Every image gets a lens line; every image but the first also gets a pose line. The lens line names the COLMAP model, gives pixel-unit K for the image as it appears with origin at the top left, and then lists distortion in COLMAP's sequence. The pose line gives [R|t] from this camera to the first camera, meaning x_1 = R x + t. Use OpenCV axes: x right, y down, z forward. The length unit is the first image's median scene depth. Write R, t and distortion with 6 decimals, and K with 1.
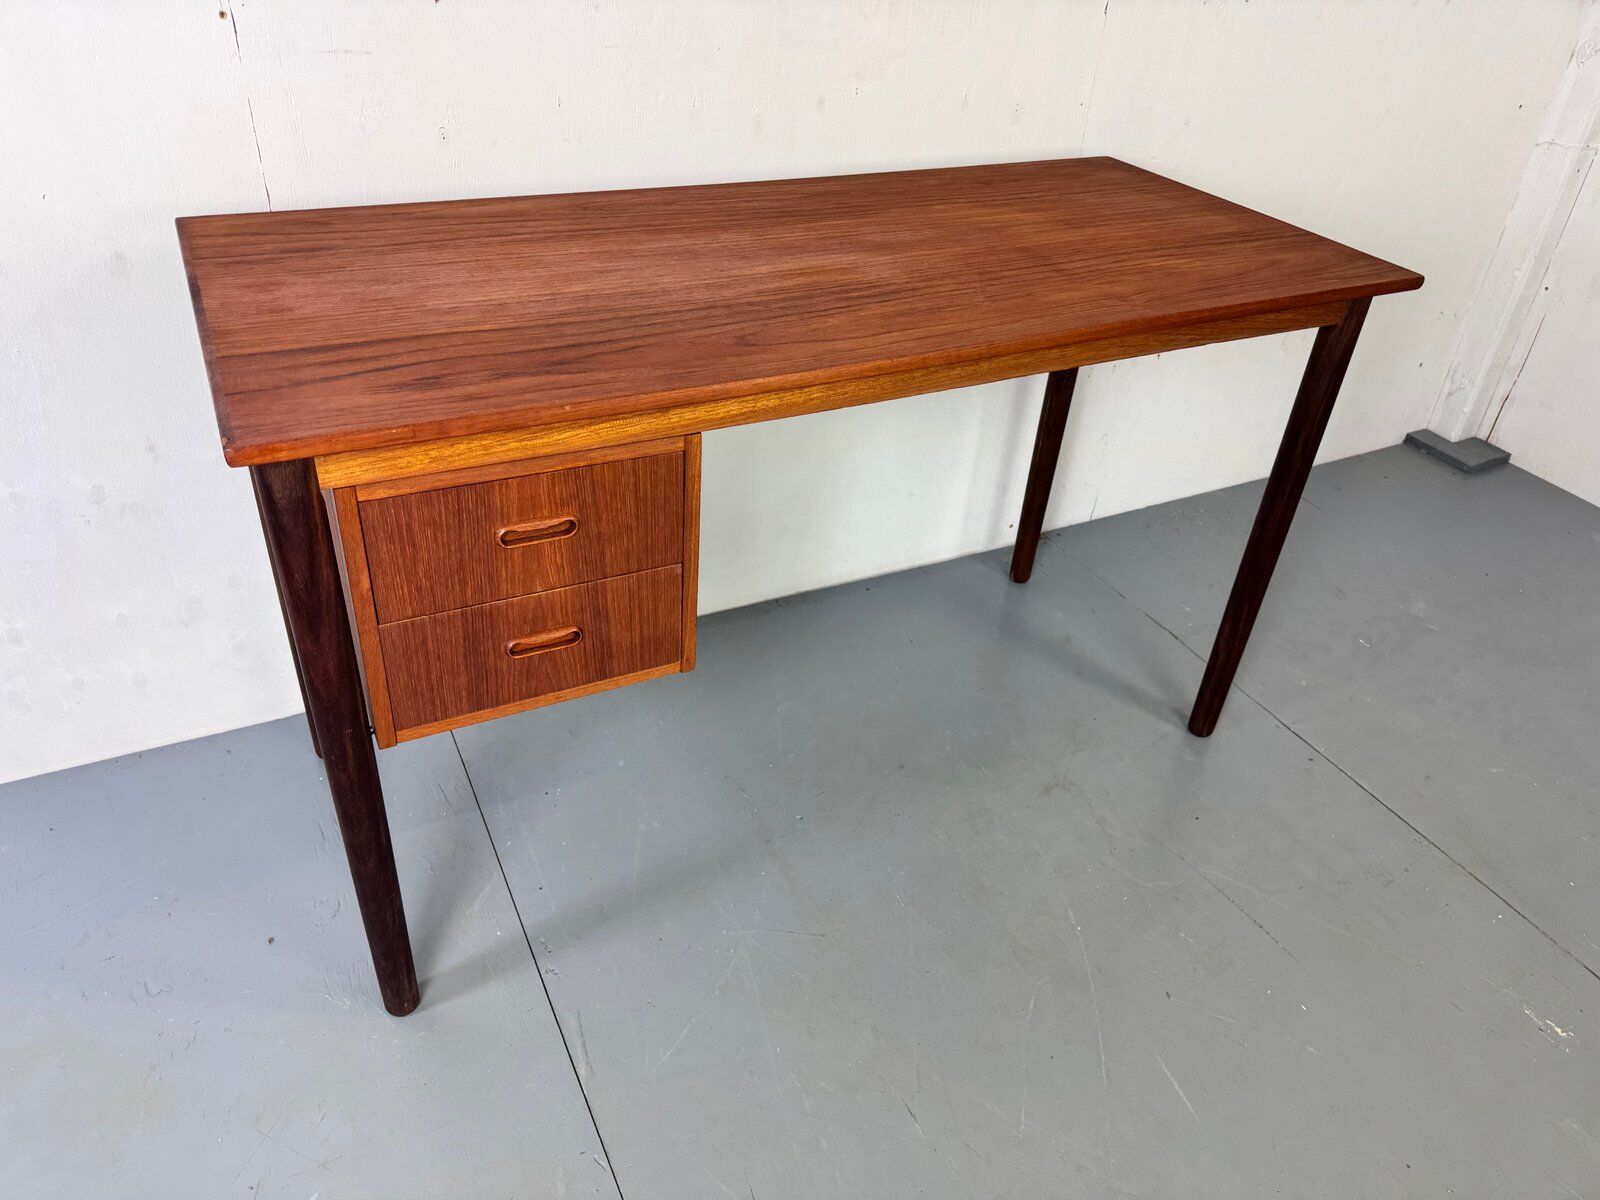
lens RADIAL K [[1148.2, 0, 805.3], [0, 1148.2, 608.2], [0, 0, 1]] dist [0.089990, -0.134280]
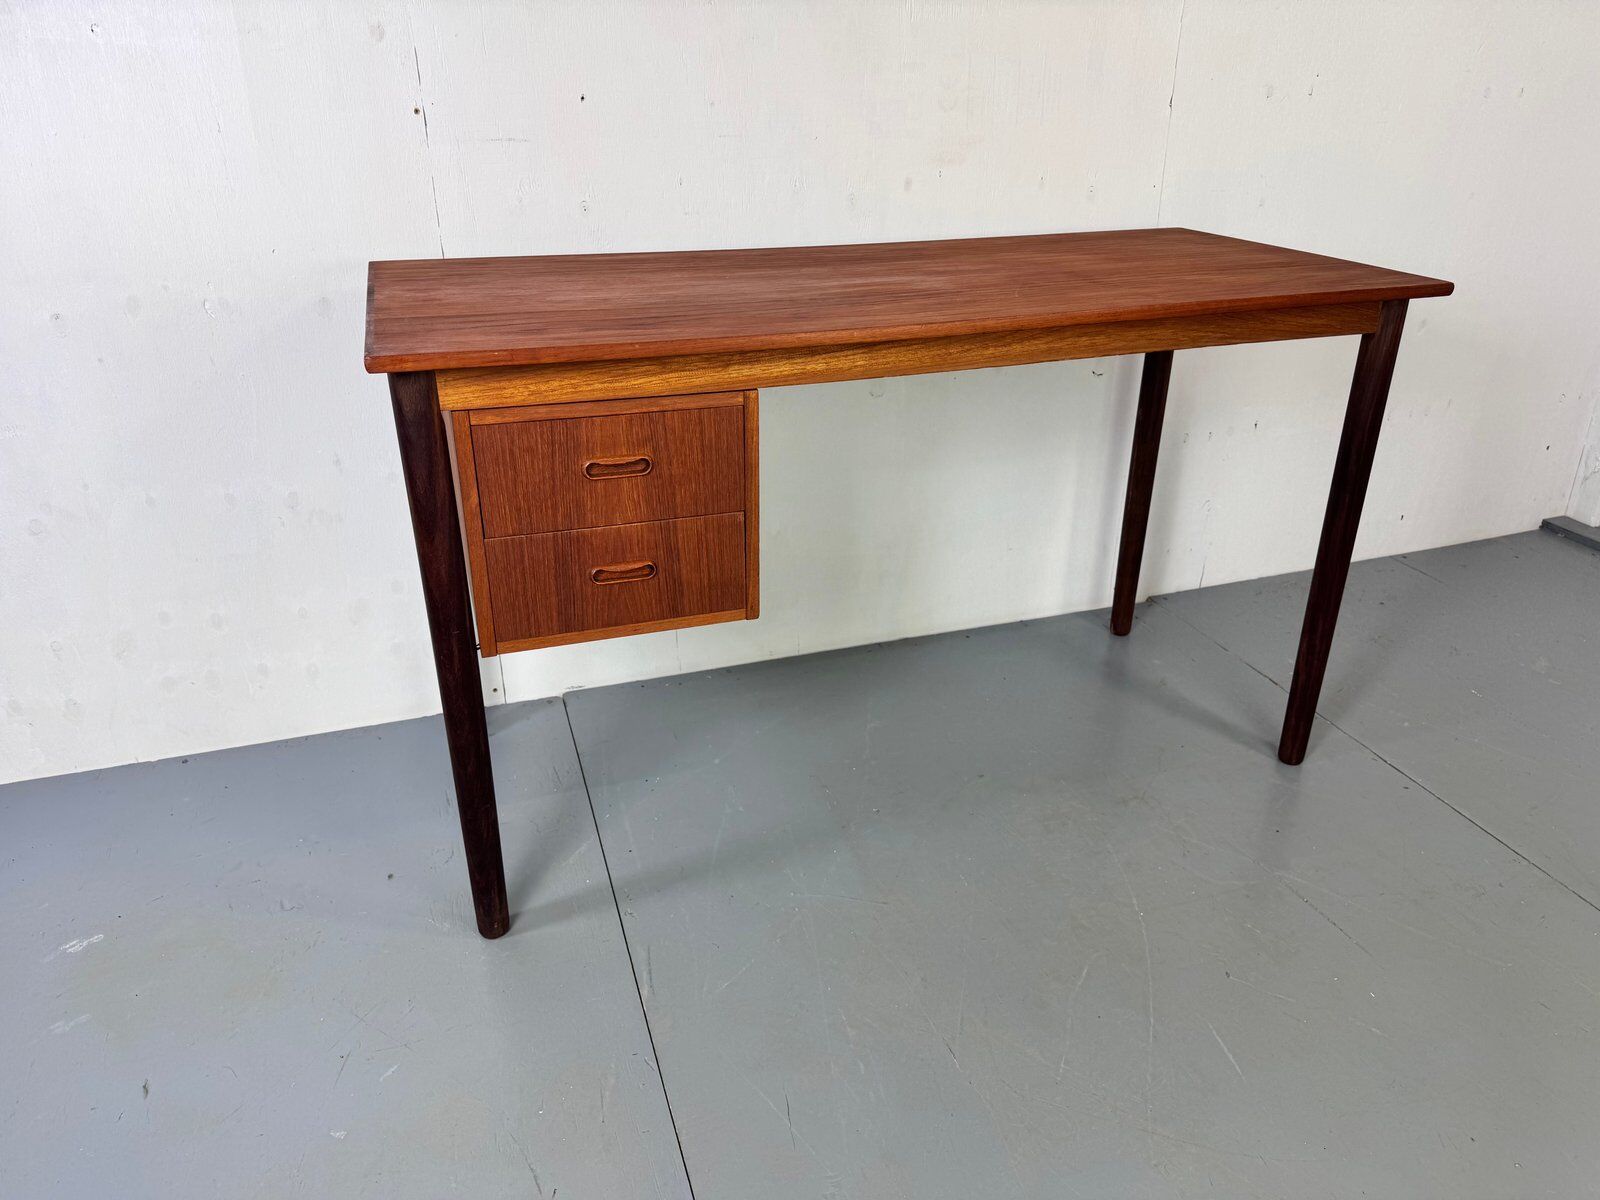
lens RADIAL K [[1148.2, 0, 814.3], [0, 1148.2, 597.0], [0, 0, 1]] dist [0.089990, -0.134280]
pose [[0.988326, 0.005356, -0.152262, 0.135600], [-0.031644, 0.984805, -0.170756, 0.236205], [0.149034, 0.173581, 0.973477, -0.093806]]
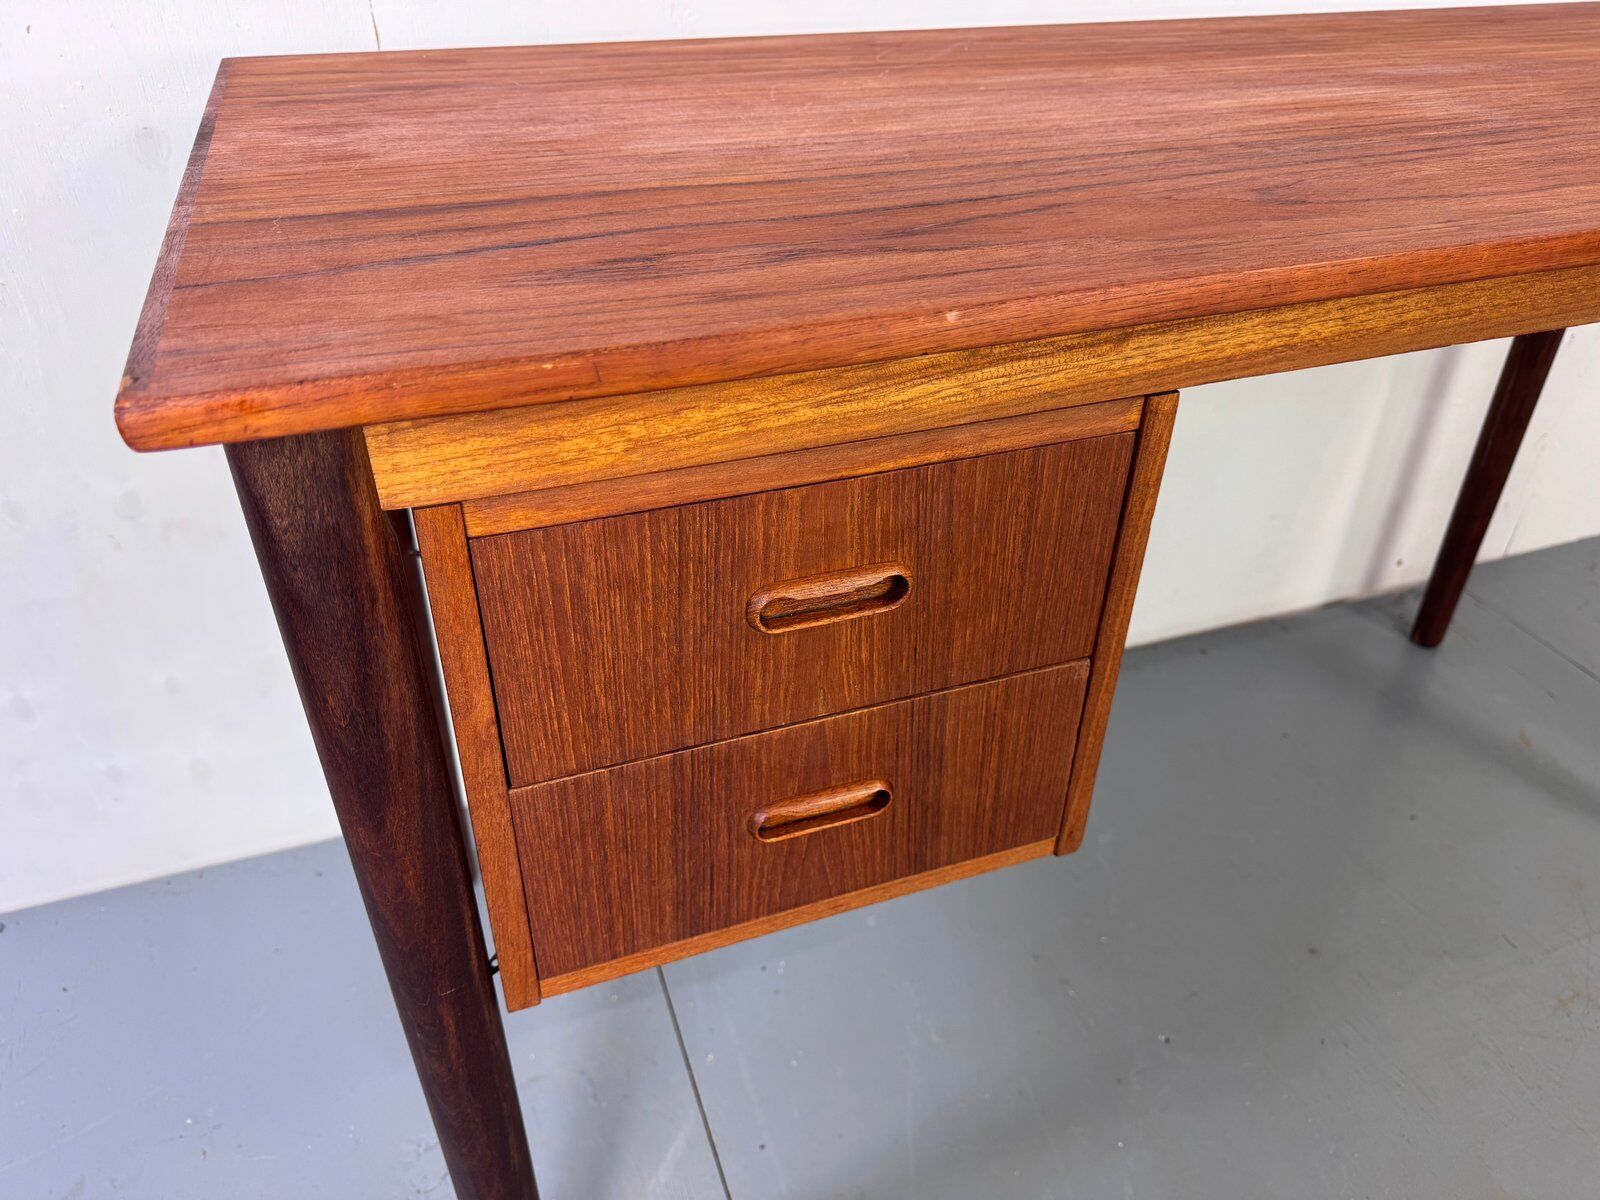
lens RADIAL K [[1148.2, 0, 794.1], [0, 1148.2, 598.9], [0, 0, 1]] dist [0.089990, -0.134280]
pose [[0.989769, 0.022907, -0.140825, -0.163045], [-0.025803, 0.999491, -0.018775, -0.051681], [0.140323, 0.022217, 0.989856, 0.475418]]
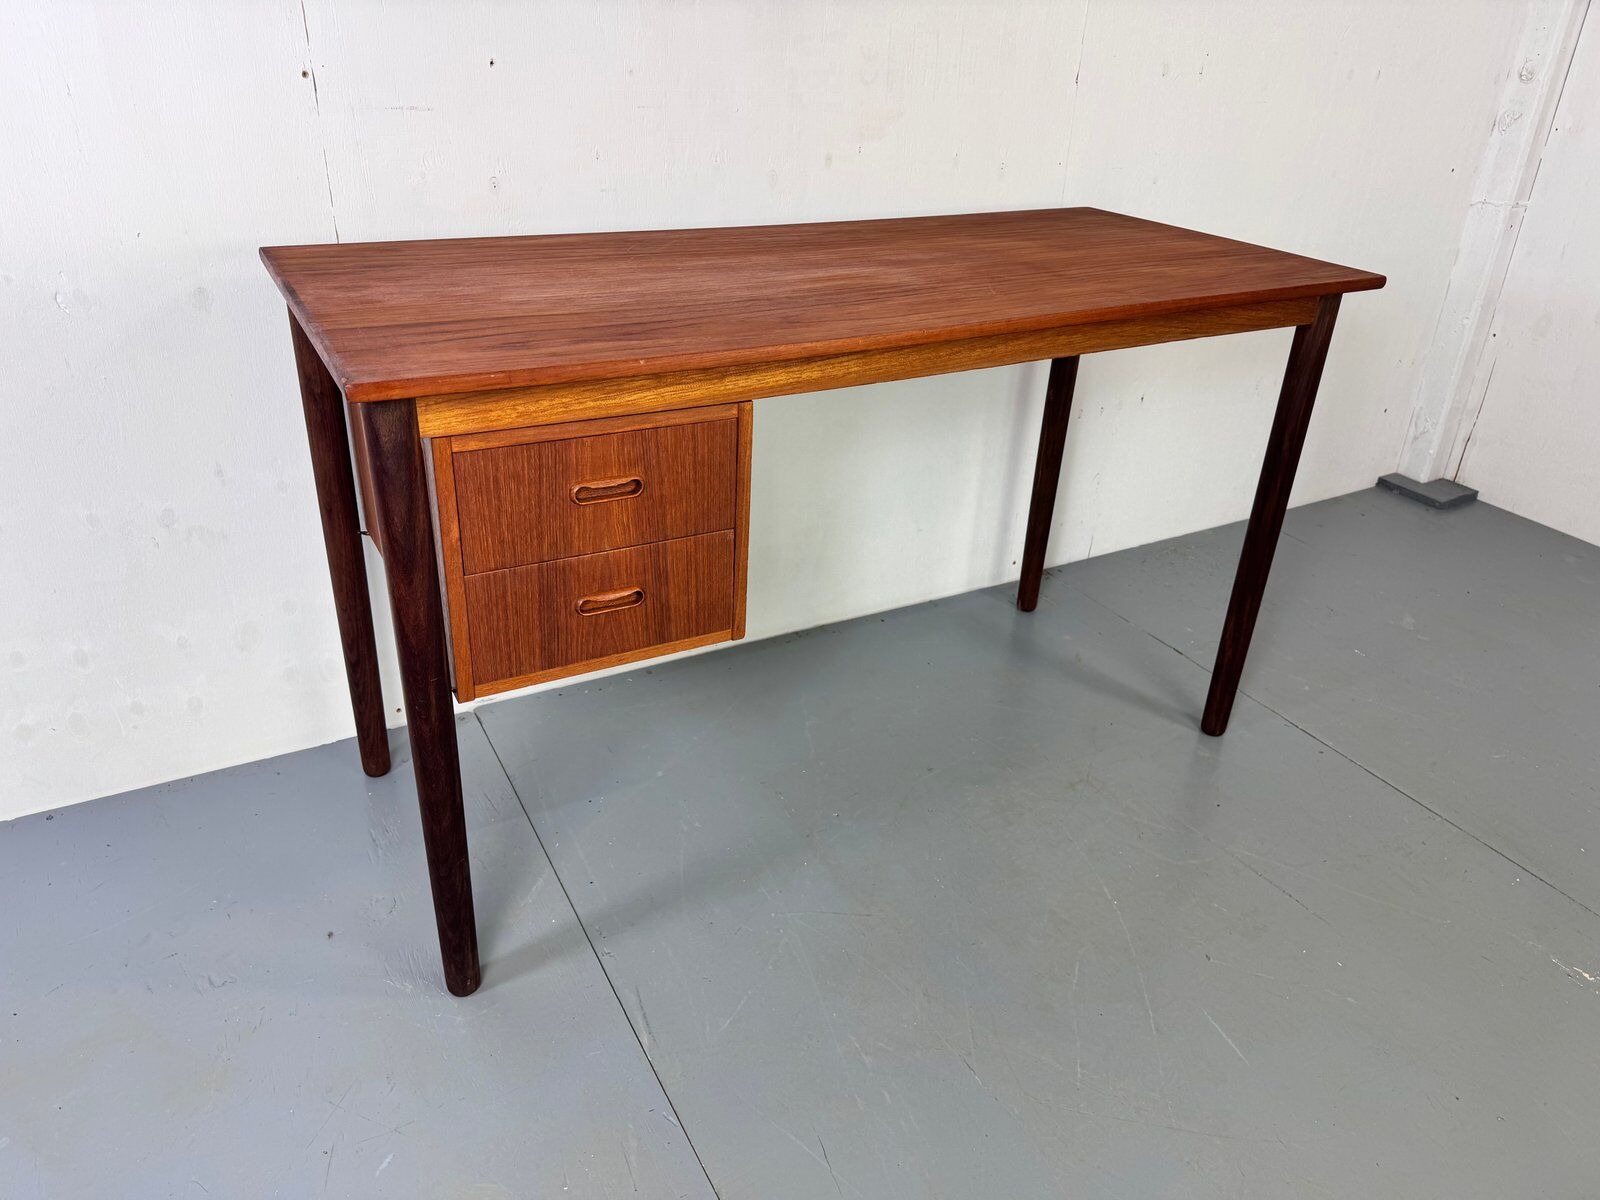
lens RADIAL K [[1148.2, 0, 805.6], [0, 1148.2, 599.3], [0, 0, 1]] dist [0.089990, -0.134280]
pose [[0.999197, -0.035049, 0.019437, -0.062941], [0.037158, 0.991882, -0.121611, 0.158142], [-0.015017, 0.122236, 0.992388, -0.064064]]
